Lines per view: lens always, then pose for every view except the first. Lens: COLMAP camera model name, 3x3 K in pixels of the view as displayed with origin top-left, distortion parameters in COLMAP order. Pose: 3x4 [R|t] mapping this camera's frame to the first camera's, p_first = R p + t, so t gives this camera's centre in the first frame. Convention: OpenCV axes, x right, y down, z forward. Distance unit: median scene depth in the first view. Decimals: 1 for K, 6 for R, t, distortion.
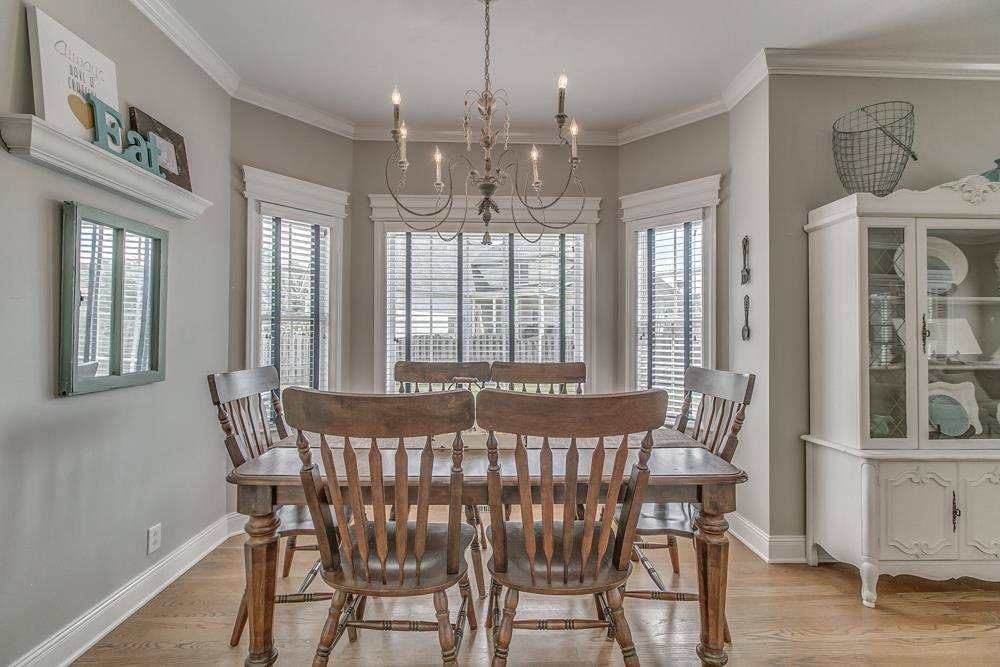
lens RADIAL K [[436.7, 0, 496.5], [0, 436.7, 329.6], [0, 0, 1]] dist [-0.002018, 0.000241]
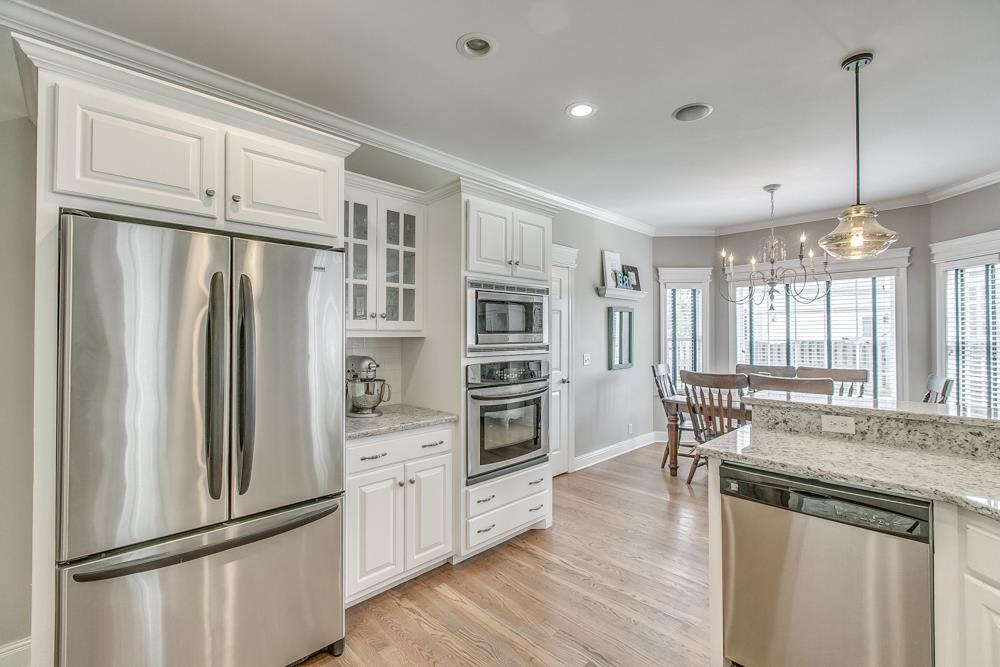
lens RADIAL K [[436.7, 0, 496.8], [0, 436.7, 331.0], [0, 0, 1]] dist [-0.002018, 0.000241]
pose [[0.669768, -0.010650, -0.742494, 0.596106], [0.012709, 0.999915, -0.002879, -0.095783], [0.742462, -0.007508, 0.669846, -1.286287]]
